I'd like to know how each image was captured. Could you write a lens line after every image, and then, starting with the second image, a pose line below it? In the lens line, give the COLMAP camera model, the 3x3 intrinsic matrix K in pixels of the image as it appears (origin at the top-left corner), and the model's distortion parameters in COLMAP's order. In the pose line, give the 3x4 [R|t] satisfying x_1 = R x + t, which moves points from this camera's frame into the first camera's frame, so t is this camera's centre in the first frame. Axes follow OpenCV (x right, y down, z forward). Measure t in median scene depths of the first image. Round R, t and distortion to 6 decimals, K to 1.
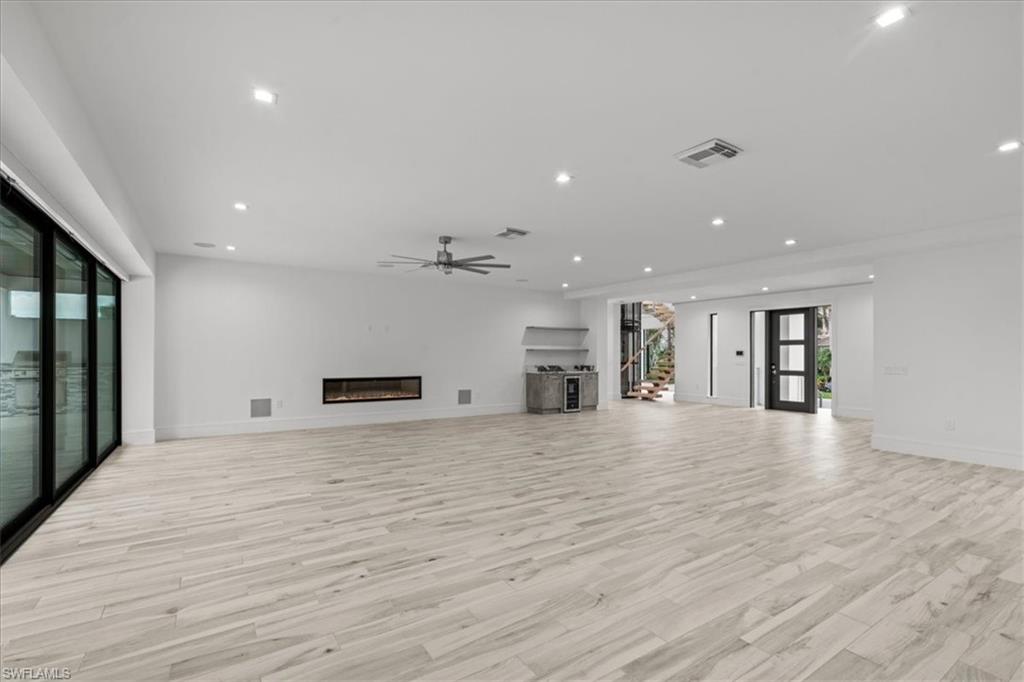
lens RADIAL K [[468.9, 0, 512.0], [0, 468.9, 341.0], [0, 0, 1]] dist [-0.004178, 0.001539]
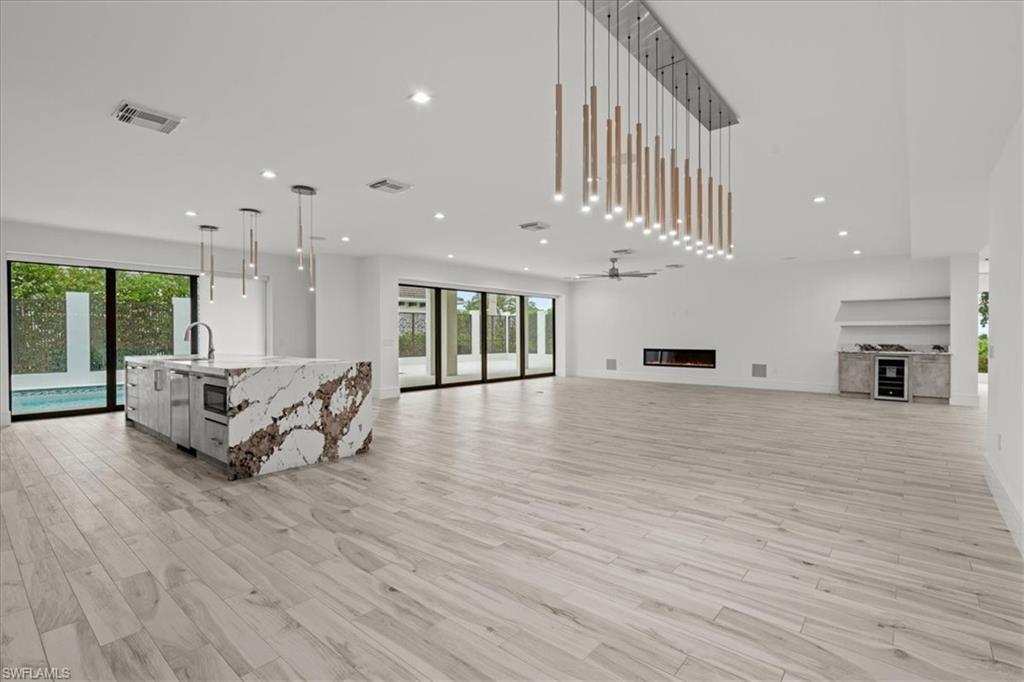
lens RADIAL K [[489.7, 0, 512.0], [0, 489.7, 341.0], [0, 0, 1]] dist [0.001597, 0.001546]
pose [[0.274471, 0.010145, -0.961542, 0.821640], [0.033435, 0.999239, 0.020086, 0.007106], [0.961014, -0.037662, 0.273923, 0.127262]]
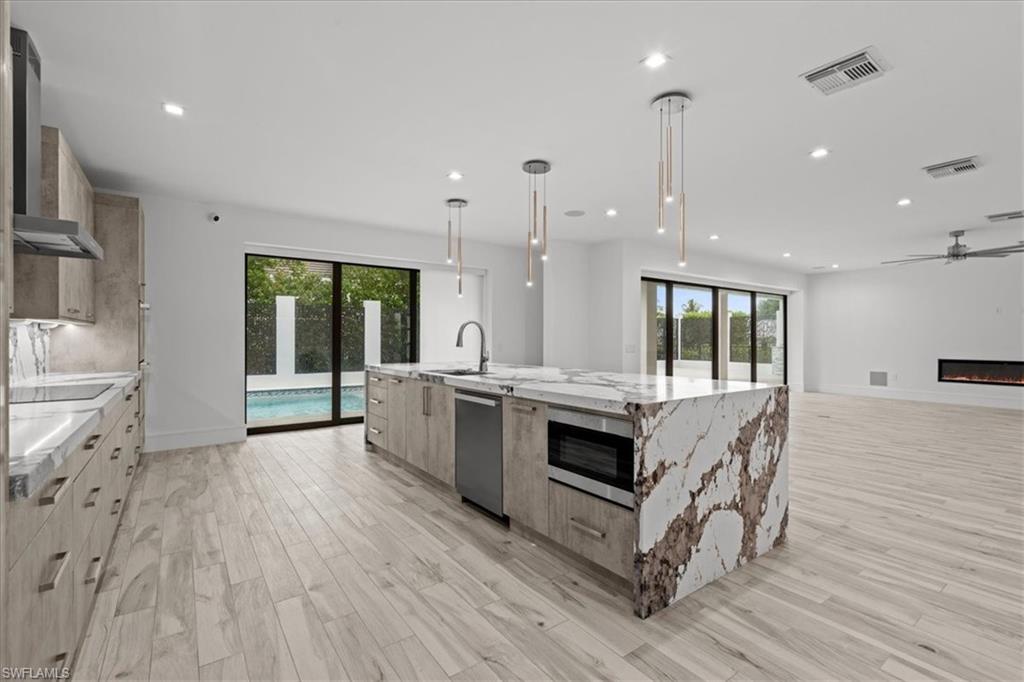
lens RADIAL K [[468.9, 0, 512.0], [0, 468.9, 341.0], [0, 0, 1]] dist [-0.004178, 0.001539]
pose [[0.045331, 0.003101, -0.998967, 0.553521], [0.029725, 0.999548, 0.004451, 0.000402], [0.998530, -0.029896, 0.045218, -0.062419]]
